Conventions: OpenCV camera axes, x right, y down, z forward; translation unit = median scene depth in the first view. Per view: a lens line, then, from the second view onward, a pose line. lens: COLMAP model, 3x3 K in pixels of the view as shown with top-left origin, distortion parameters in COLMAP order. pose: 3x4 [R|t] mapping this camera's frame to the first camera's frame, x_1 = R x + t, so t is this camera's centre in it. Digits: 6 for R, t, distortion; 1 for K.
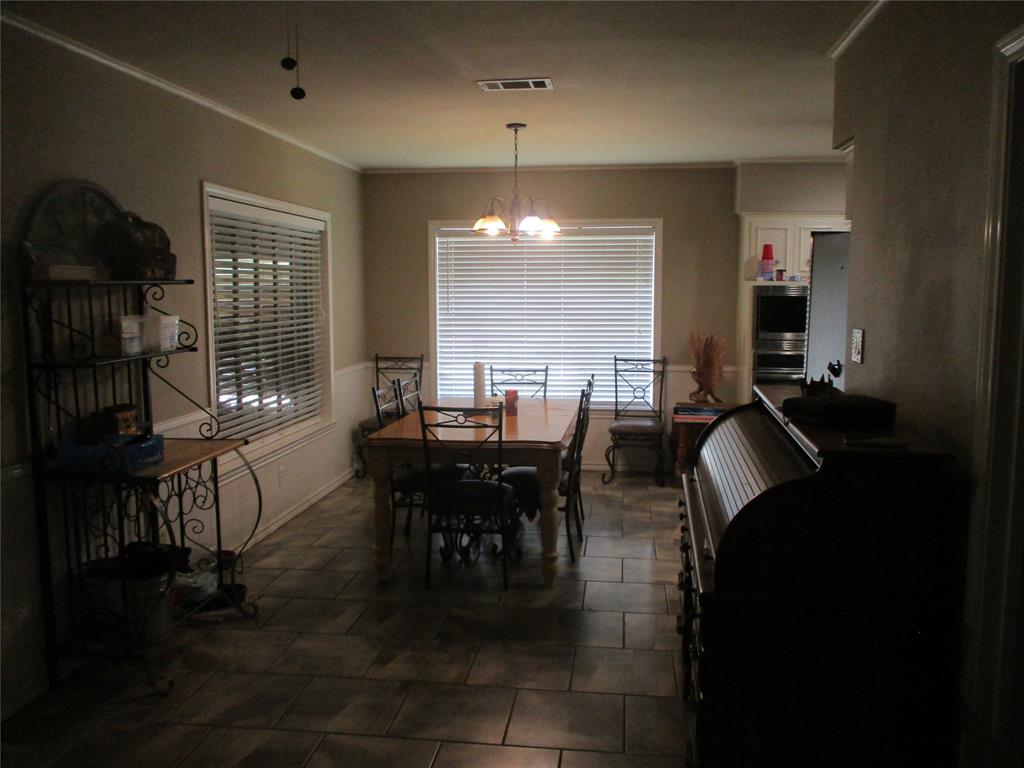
lens RADIAL K [[834.5, 0, 519.2], [0, 834.5, 370.2], [0, 0, 1]] dist [-0.036630, 0.017483]
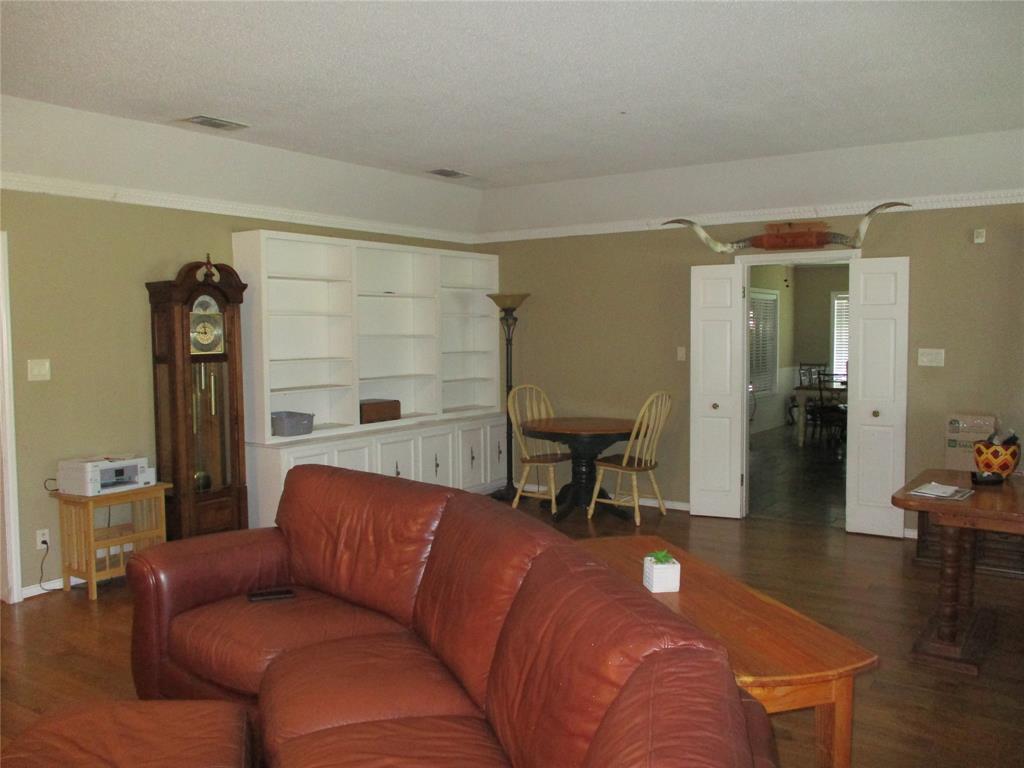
lens RADIAL K [[834.5, 0, 519.2], [0, 834.5, 370.2], [0, 0, 1]] dist [-0.036630, 0.017483]
pose [[0.882048, 0.021617, -0.470664, 0.173317], [-0.045720, 0.998160, -0.039838, 0.116402], [0.468937, 0.056658, 0.881413, -1.079034]]
